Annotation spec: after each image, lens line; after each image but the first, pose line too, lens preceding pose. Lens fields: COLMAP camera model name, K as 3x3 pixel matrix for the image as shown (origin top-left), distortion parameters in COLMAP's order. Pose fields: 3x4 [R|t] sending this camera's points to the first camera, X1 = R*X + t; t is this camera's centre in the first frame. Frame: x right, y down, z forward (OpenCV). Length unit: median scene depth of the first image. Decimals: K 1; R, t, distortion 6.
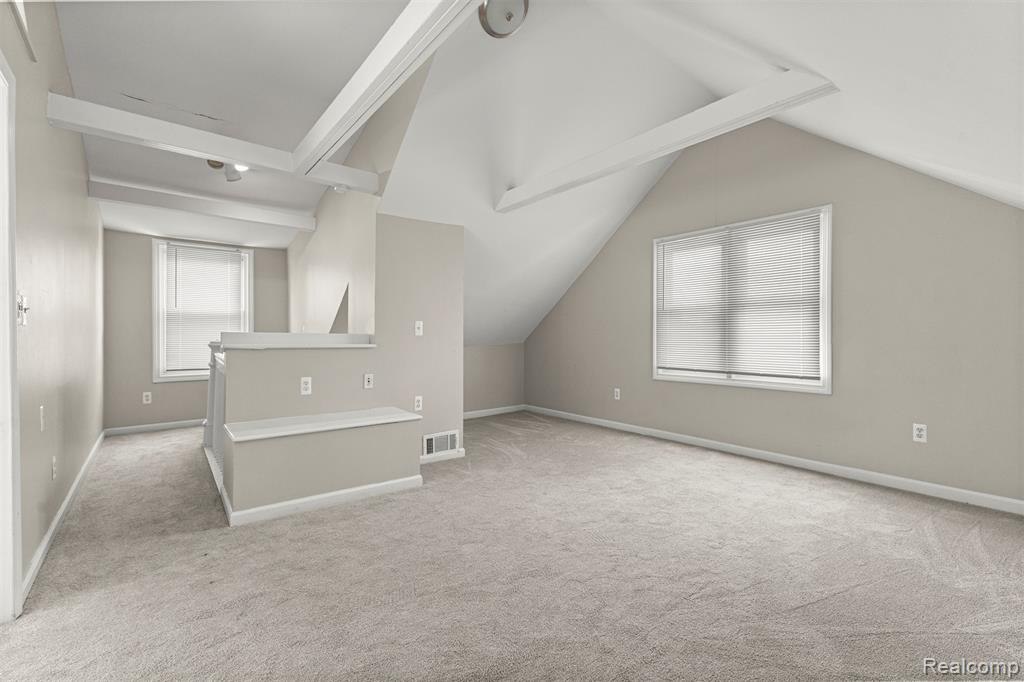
lens RADIAL K [[438.3, 0, 519.1], [0, 438.3, 336.4], [0, 0, 1]] dist [0.000205, -0.000037]
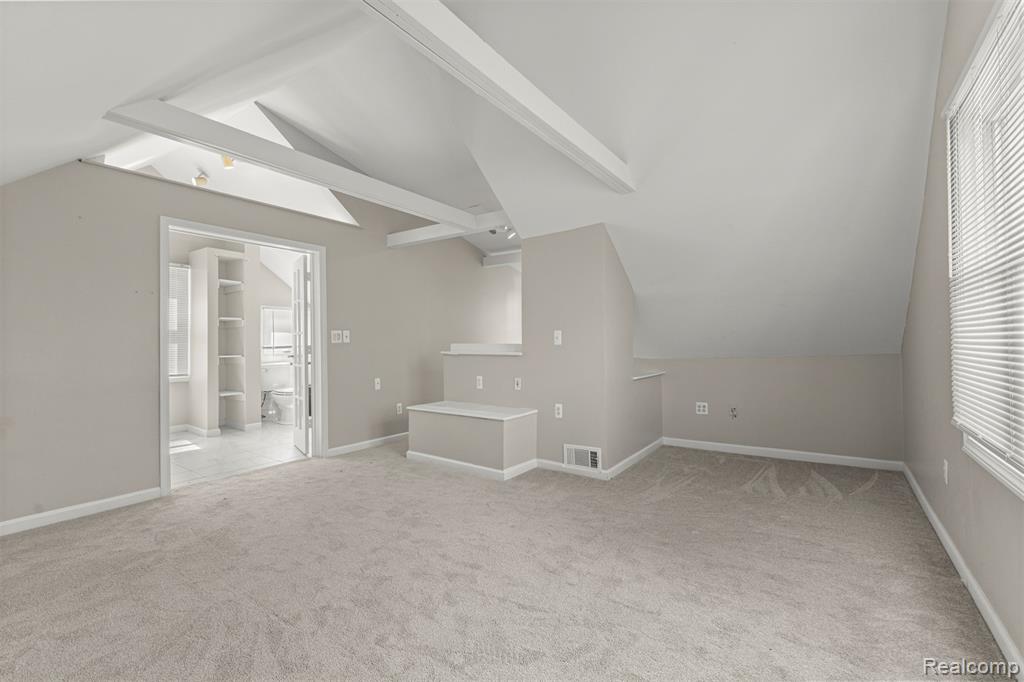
lens RADIAL K [[442.7, 0, 511.2], [0, 442.7, 342.8], [0, 0, 1]] dist [0.003411, 0.000351]
pose [[0.260789, -0.006286, -0.965375, 0.781258], [0.013462, 0.999905, -0.002874, -0.005427], [0.965302, -0.012247, 0.260849, 0.656716]]
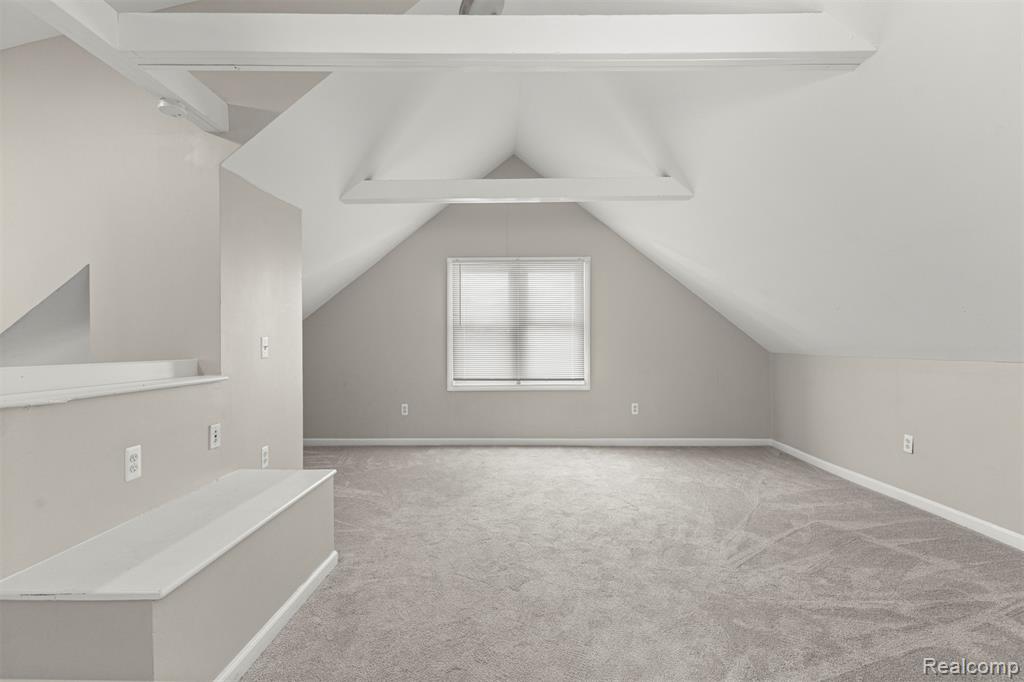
lens RADIAL K [[442.7, 0, 511.2], [0, 442.7, 342.8], [0, 0, 1]] dist [0.003411, 0.000351]
pose [[0.631258, -0.007288, 0.775538, -0.549428], [0.004268, 0.999973, 0.005923, -0.029759], [-0.775561, -0.000429, 0.631273, 0.276130]]
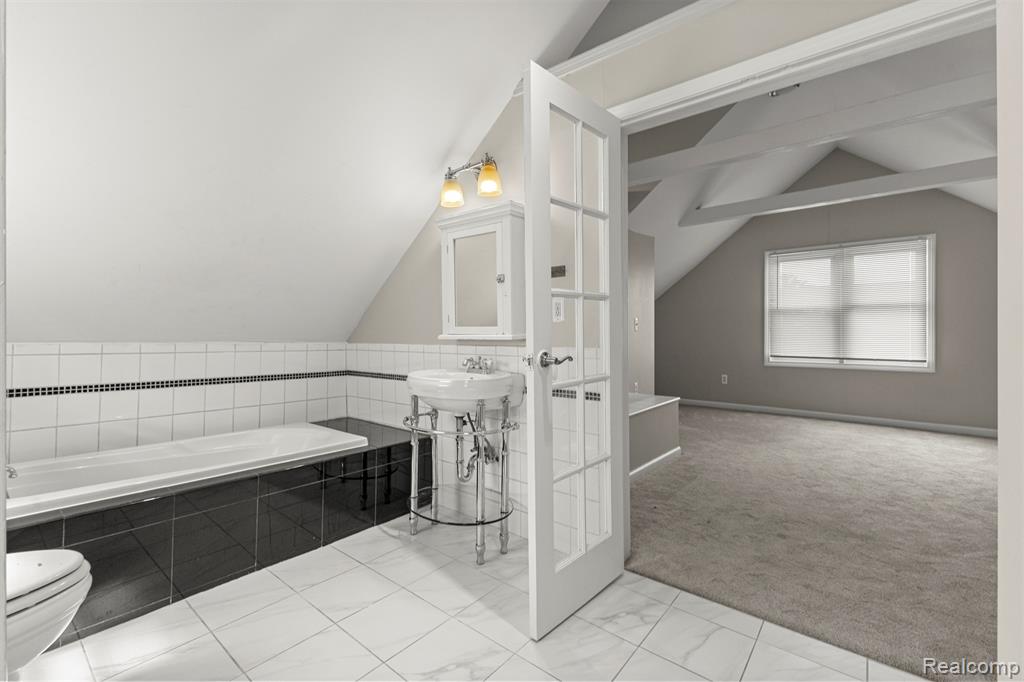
lens RADIAL K [[438.0, 0, 511.0], [0, 438.0, 332.1], [0, 0, 1]] dist [0.003275, 0.000262]
pose [[0.979939, -0.004360, 0.199251, -0.826010], [0.003897, 0.999989, 0.002714, -0.002909], [-0.199261, -0.001883, 0.979945, -0.078281]]
